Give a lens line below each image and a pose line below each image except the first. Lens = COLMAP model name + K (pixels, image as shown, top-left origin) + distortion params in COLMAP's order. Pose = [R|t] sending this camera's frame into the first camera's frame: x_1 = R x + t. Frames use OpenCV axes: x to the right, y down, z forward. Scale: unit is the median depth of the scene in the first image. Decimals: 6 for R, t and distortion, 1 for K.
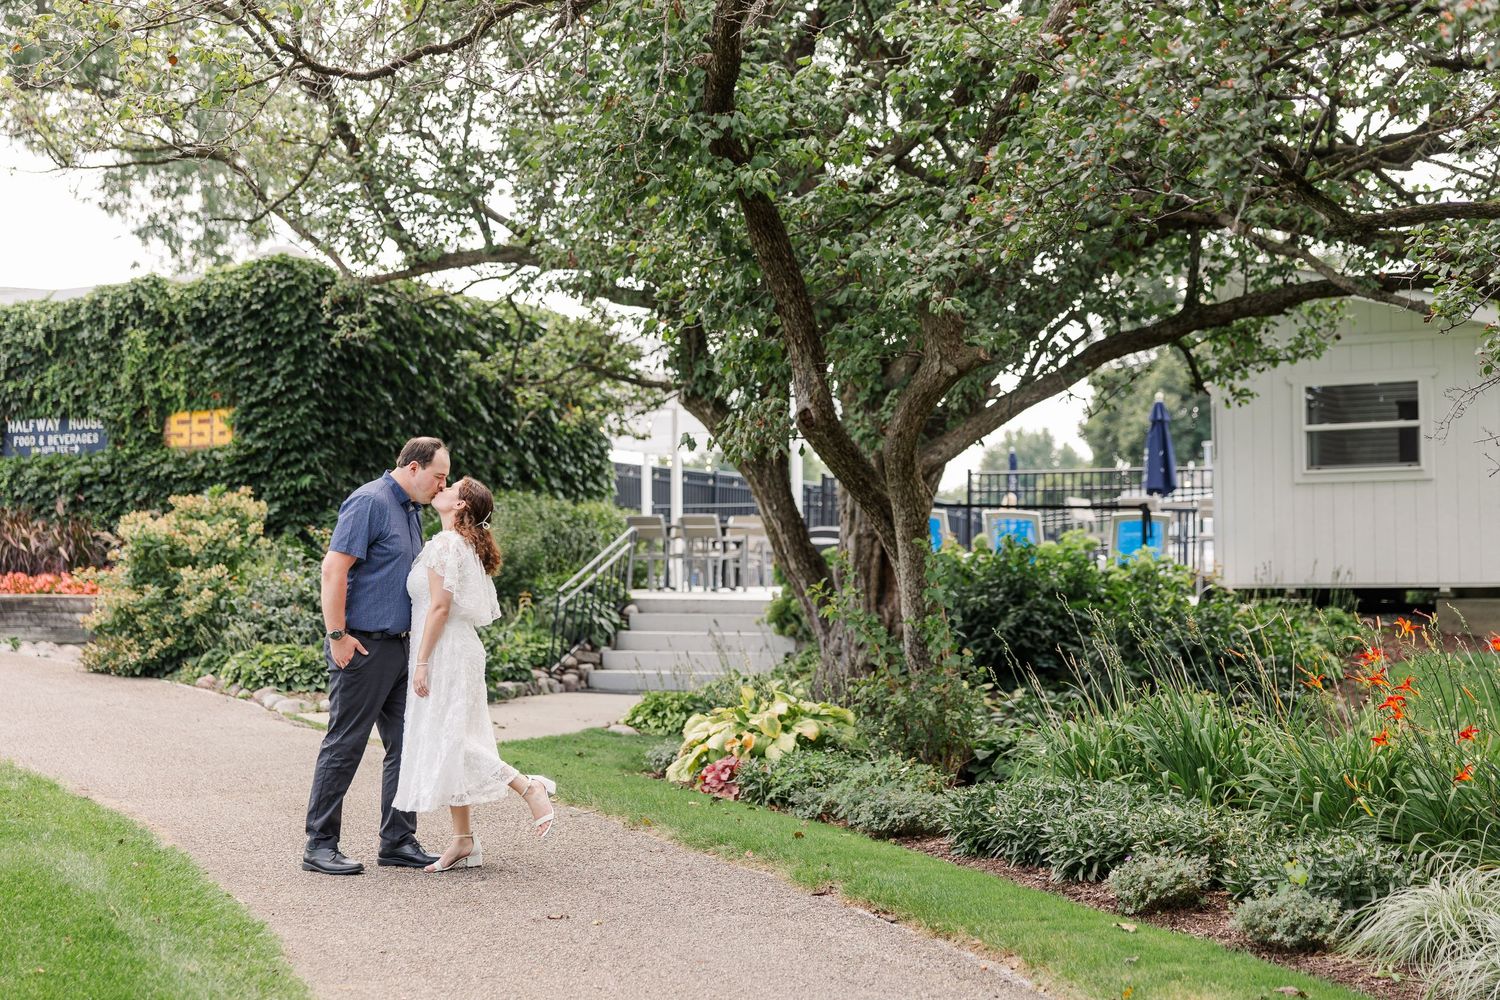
lens RADIAL K [[2479.9, 0, 753.6], [0, 2479.9, 422.8], [0, 0, 1]] dist [-0.007518, 0.127069]
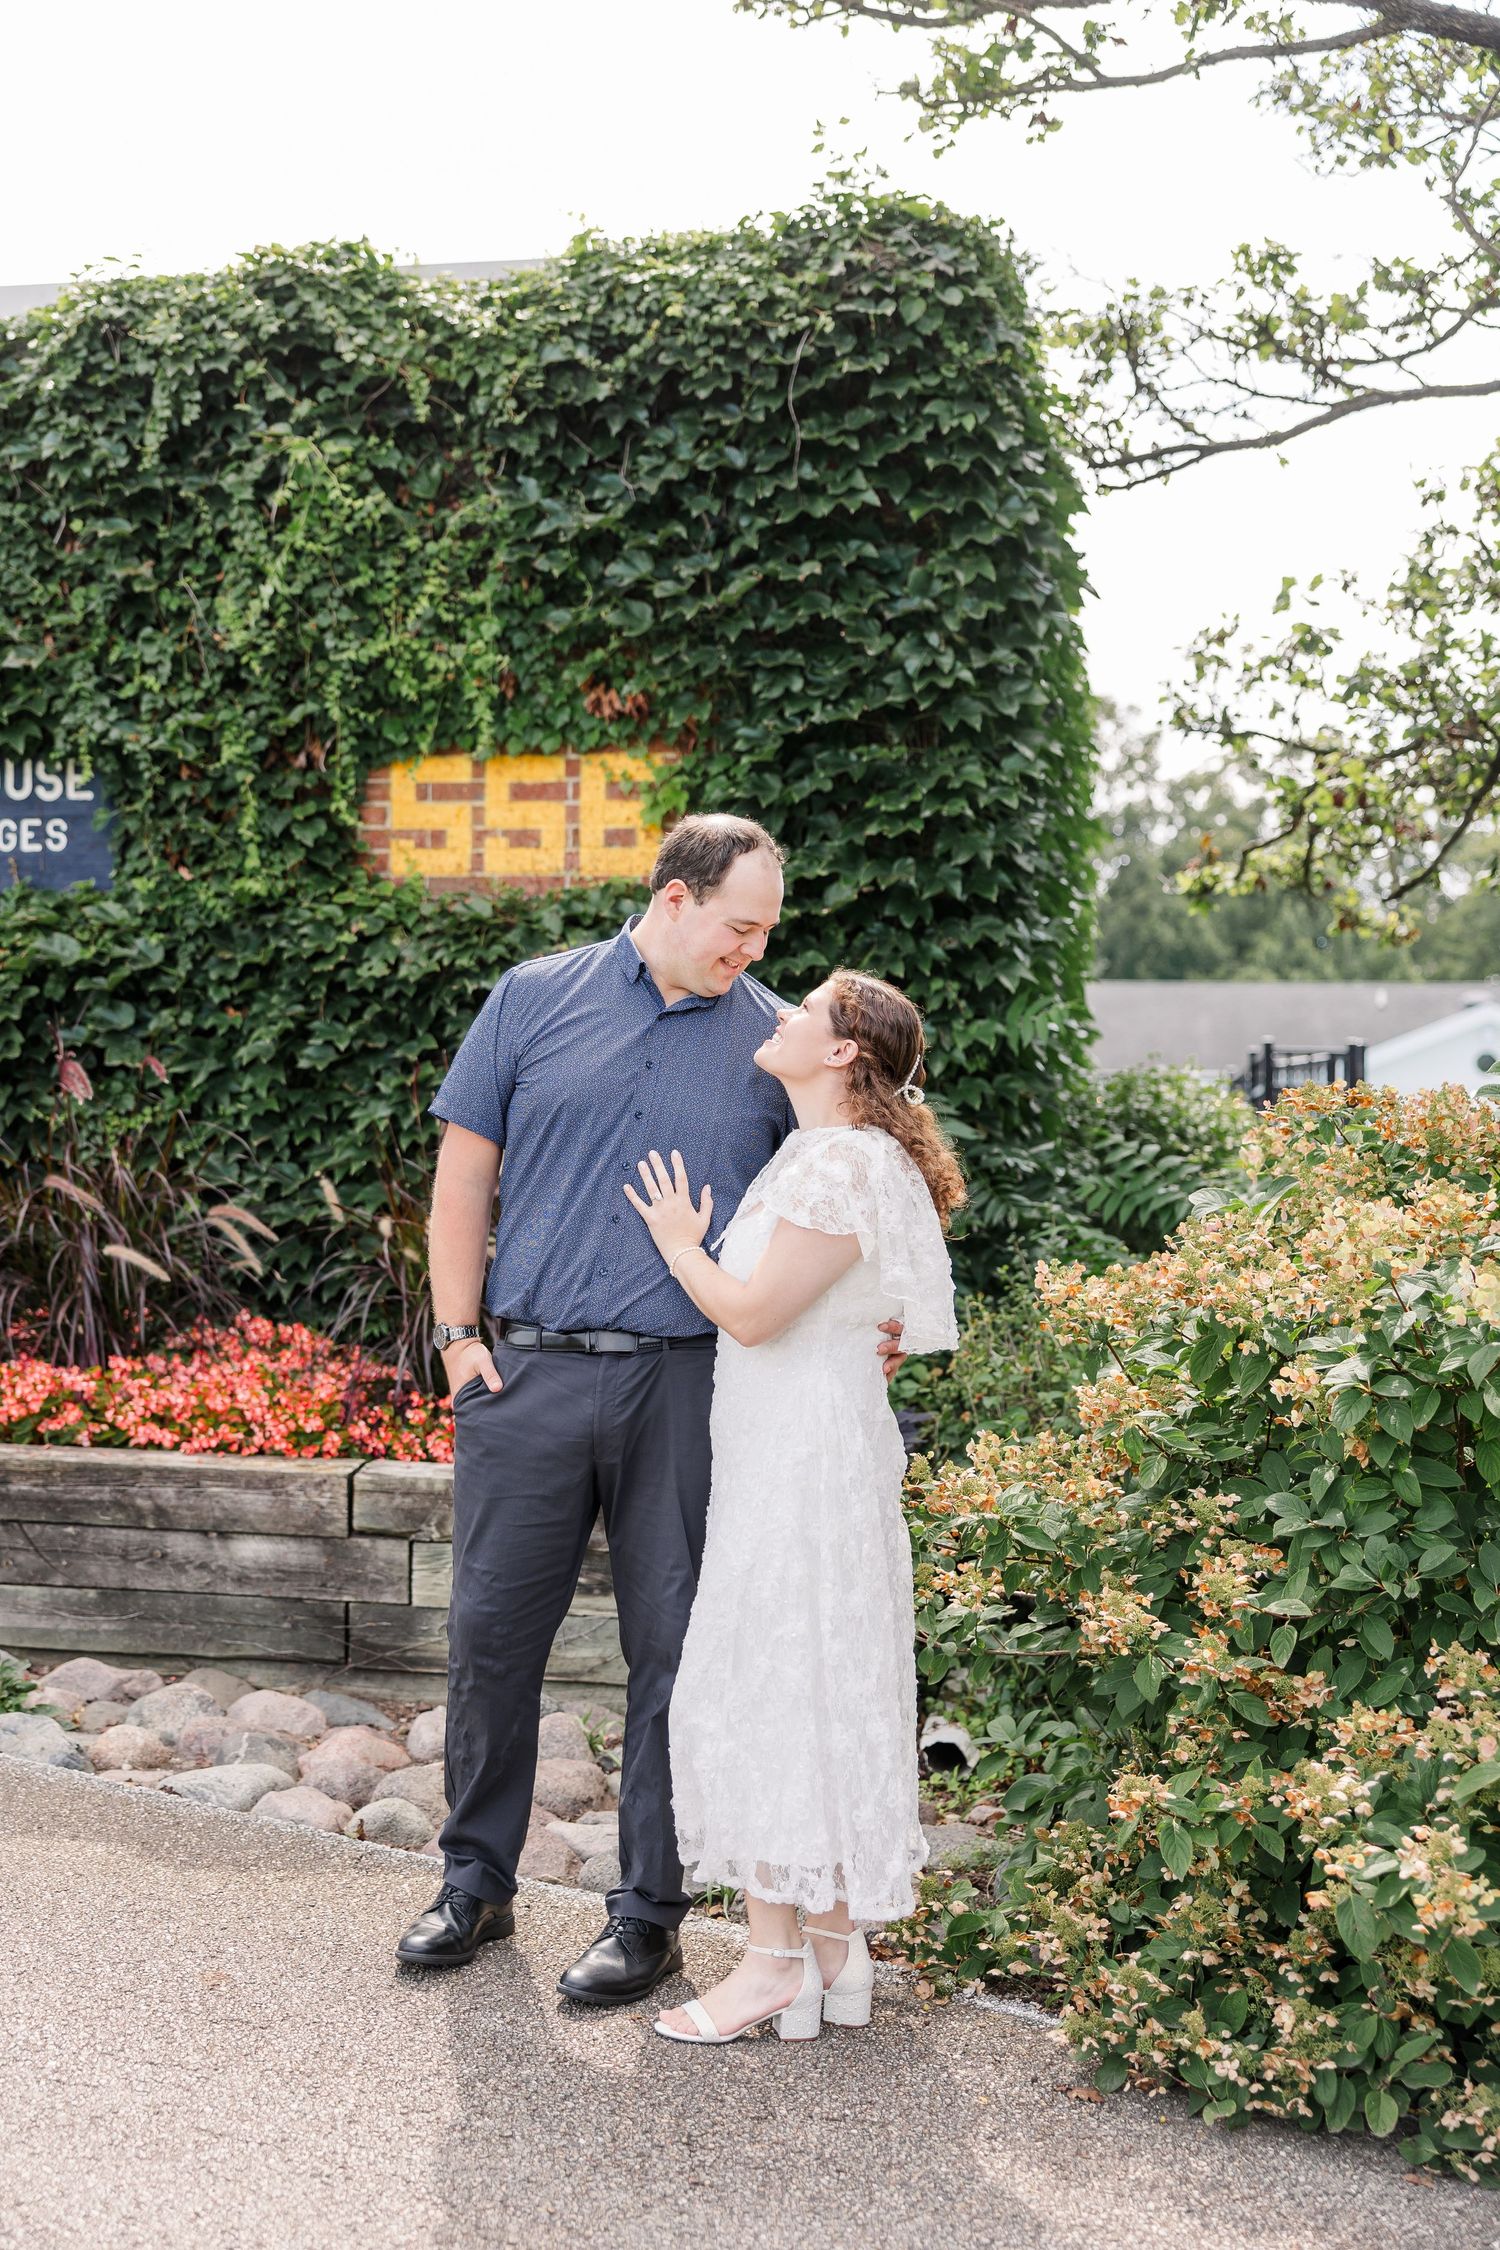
lens RADIAL K [[2717.0, 0, 750.0], [0, 2717.0, 1125.0], [0, 0, 1]] dist [0.003181, 0.011982]
pose [[0.942611, 0.026817, 0.332815, -0.306999], [-0.043685, 0.998106, 0.043303, 0.022938], [-0.331023, -0.055357, 0.941998, 0.720759]]
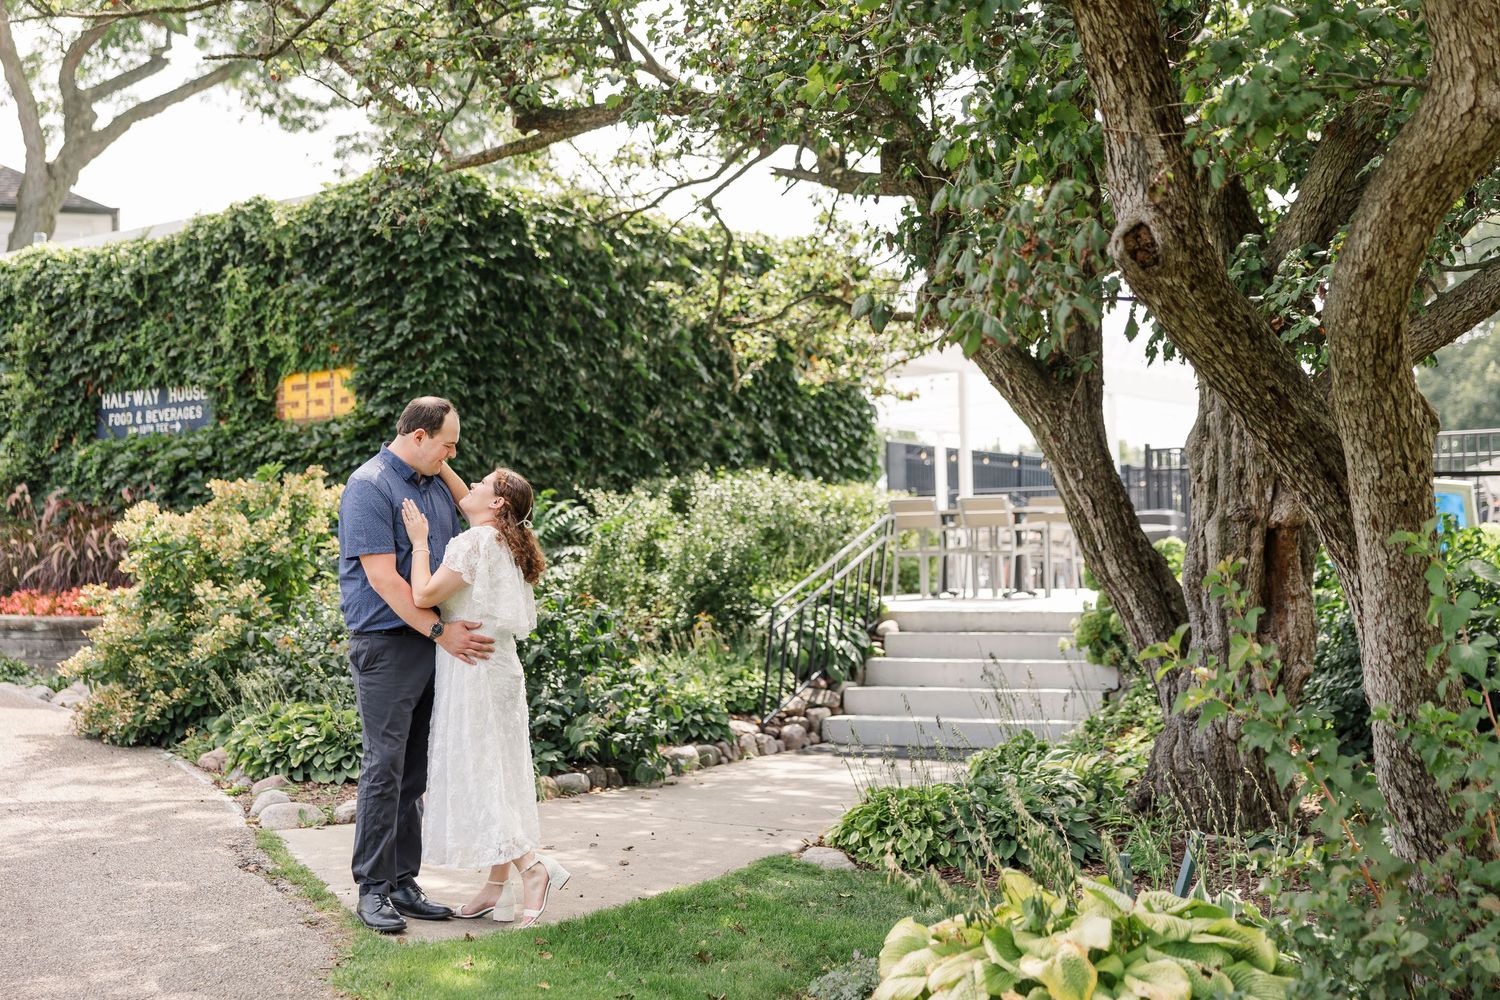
lens RADIAL K [[2180.5, 0, 744.4], [0, 2180.5, 434.8], [0, 0, 1]] dist [0.018427, 0.054781]
pose [[0.988728, -0.023322, -0.147894, 0.005127], [0.023849, 0.999714, 0.001785, 0.016940], [0.147811, -0.005292, 0.989002, 0.365277]]
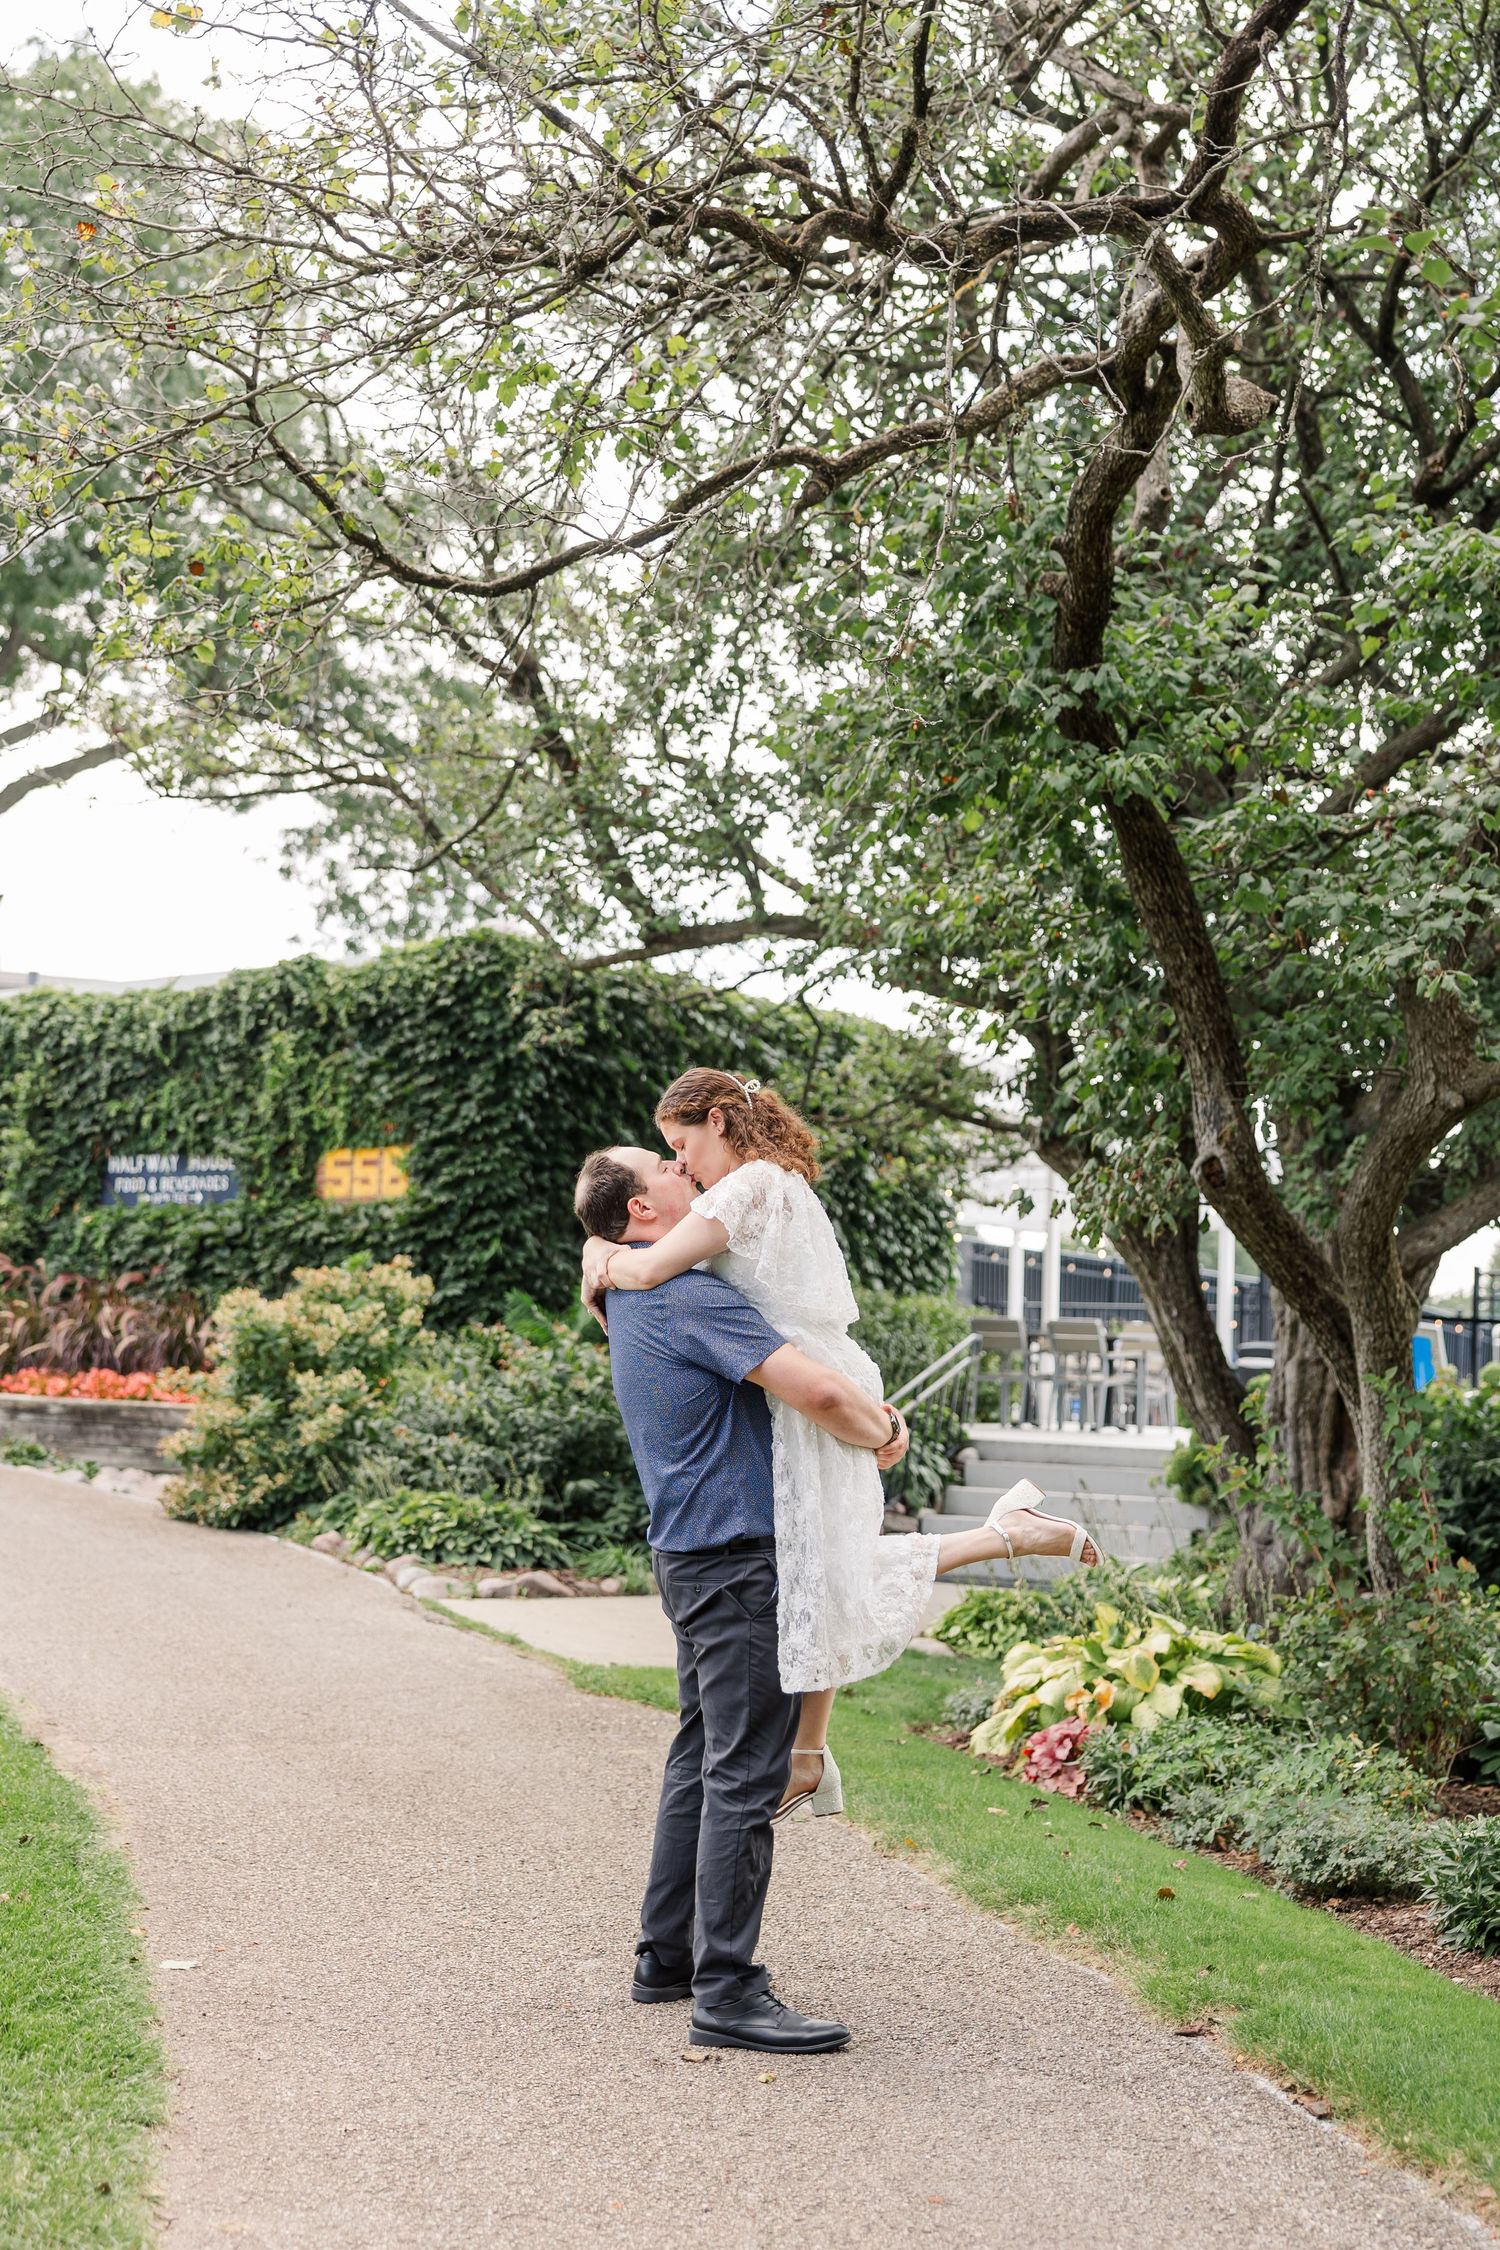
lens RADIAL K [[3202.6, 0, 752.3], [0, 3202.6, 1061.5], [0, 0, 1]] dist [0.027775, -0.055927]
pose [[0.990570, 0.022719, -0.135110, 0.008810], [-0.028229, 0.998840, -0.039002, 0.003022], [0.134067, 0.042448, 0.990063, 0.113166]]
